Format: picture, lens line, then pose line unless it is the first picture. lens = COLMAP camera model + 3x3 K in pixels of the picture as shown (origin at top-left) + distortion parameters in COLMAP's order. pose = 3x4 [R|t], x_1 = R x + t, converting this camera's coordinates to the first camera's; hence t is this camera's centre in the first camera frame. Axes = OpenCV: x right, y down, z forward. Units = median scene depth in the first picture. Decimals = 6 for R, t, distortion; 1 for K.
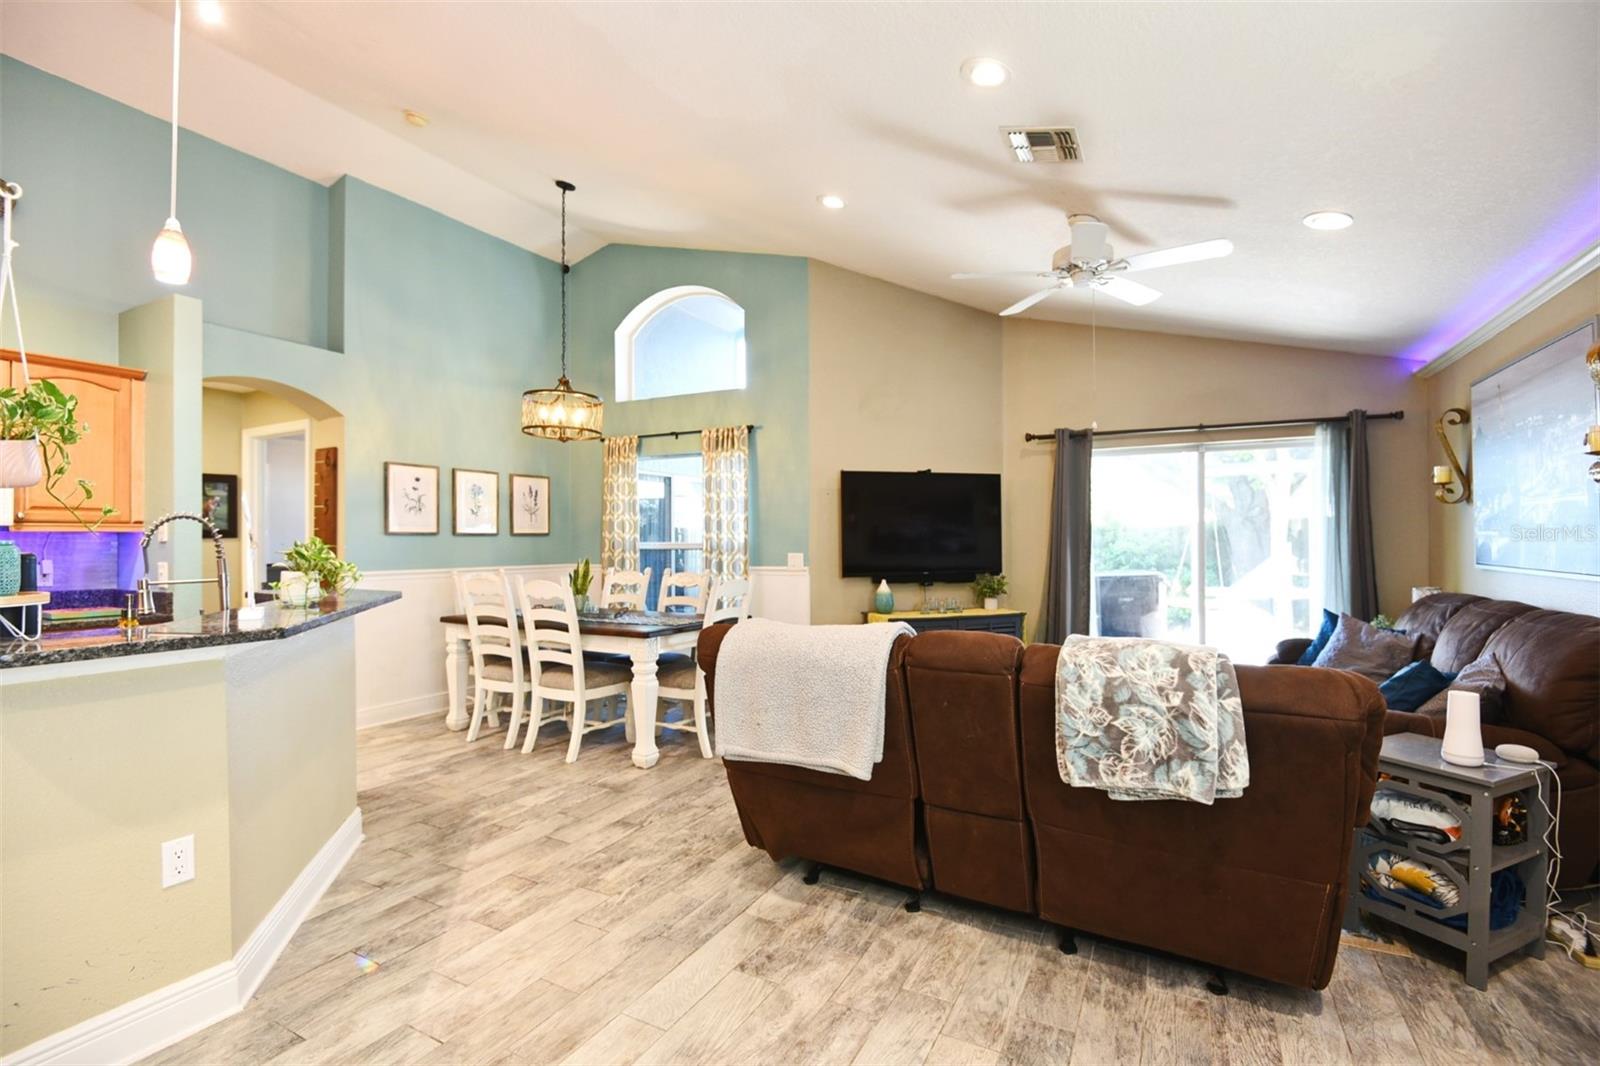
lens RADIAL K [[730.0, 0, 796.5], [0, 730.0, 539.2], [0, 0, 1]] dist [-0.007373, -0.007503]
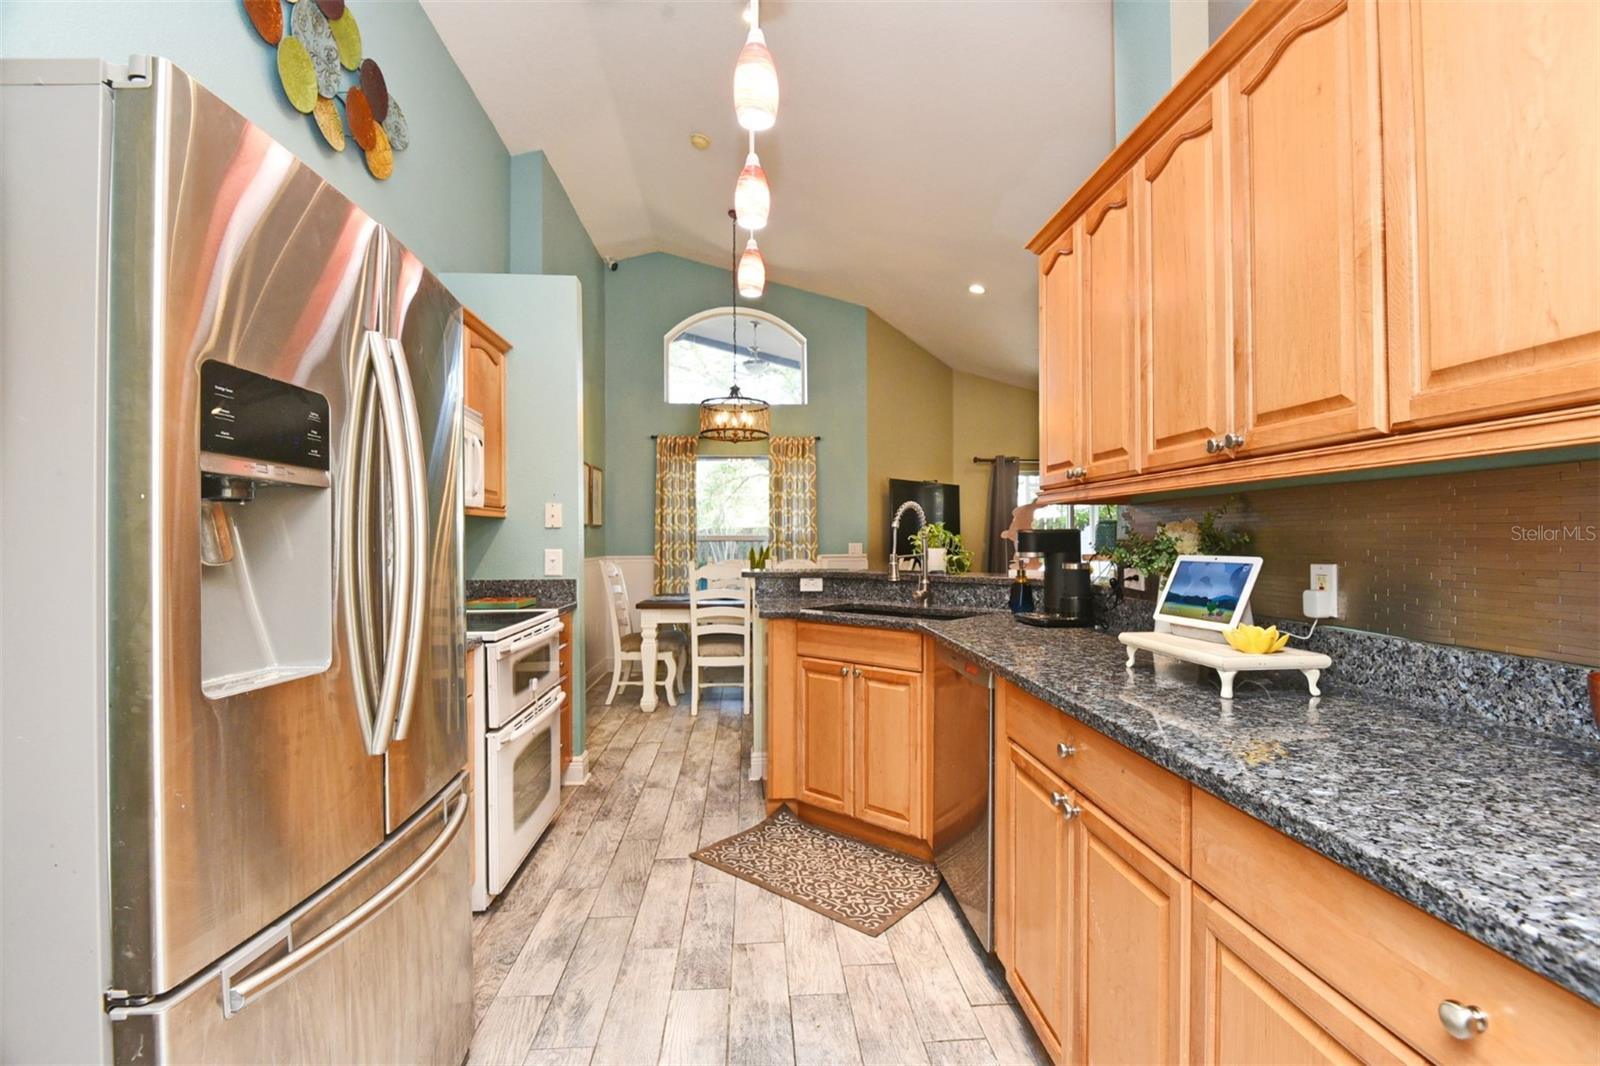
lens RADIAL K [[730.0, 0, 796.5], [0, 730.0, 539.2], [0, 0, 1]] dist [-0.007373, -0.007503]
pose [[0.862264, 0.002182, 0.506454, -0.707728], [-0.001134, 0.999997, -0.002377, 0.016688], [-0.506457, 0.001476, 0.862264, -0.034159]]
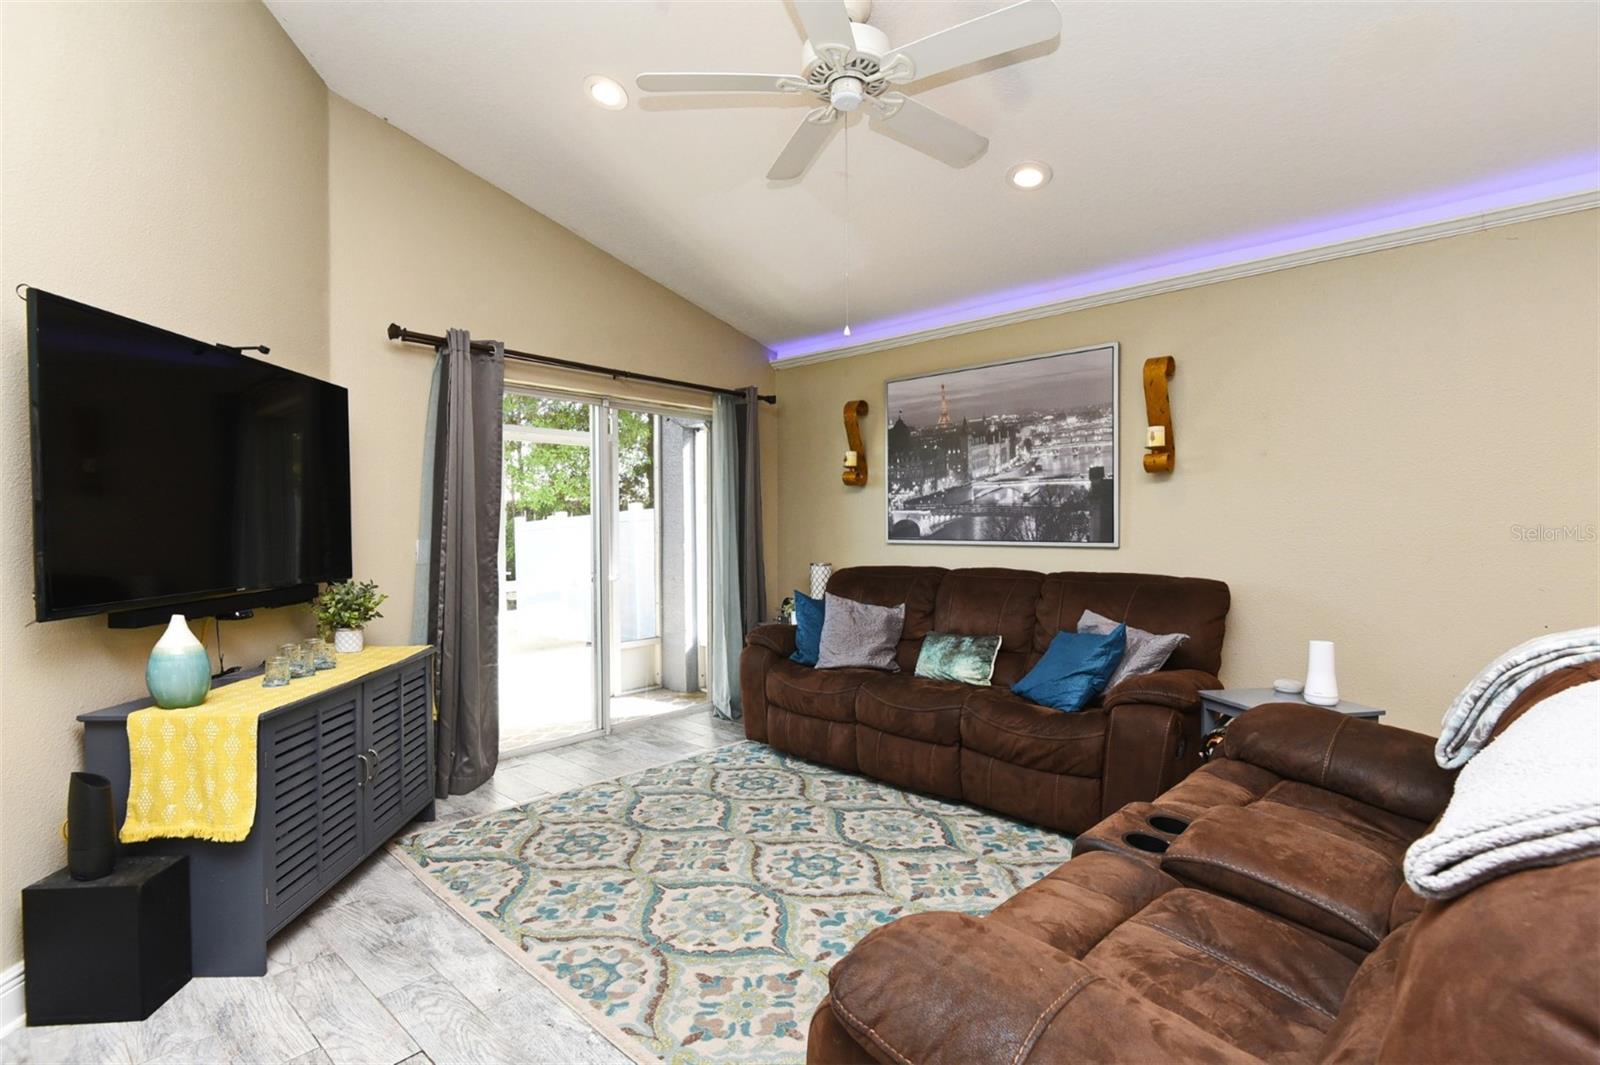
lens RADIAL K [[730.0, 0, 796.5], [0, 730.0, 538.7], [0, 0, 1]] dist [-0.007373, -0.007503]
pose [[0.267007, -0.014910, 0.963579, -0.139645], [0.002887, 0.999888, 0.014672, 0.011274], [-0.963690, -0.001135, 0.267020, 0.573758]]
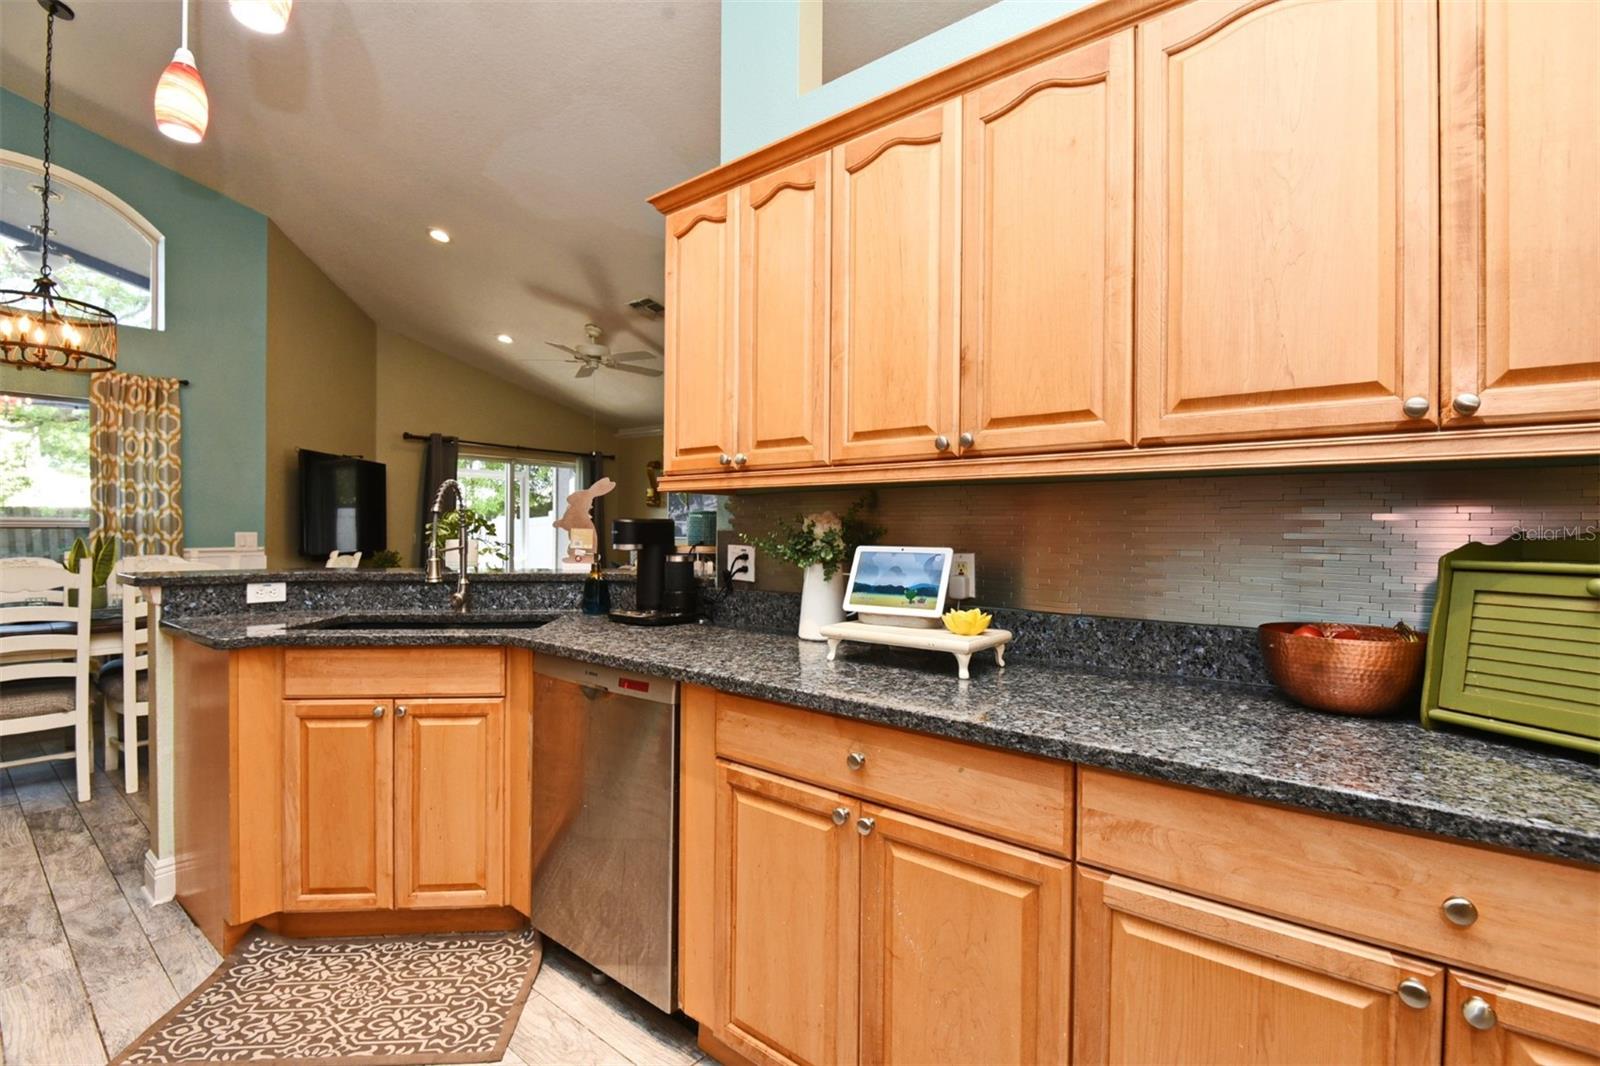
lens RADIAL K [[730.0, 0, 796.5], [0, 730.0, 539.2], [0, 0, 1]] dist [-0.007373, -0.007503]
pose [[0.218714, -0.004554, 0.975778, -0.730527], [-0.007934, 0.999948, 0.006445, 0.017599], [-0.975757, -0.009152, 0.218667, 0.113715]]
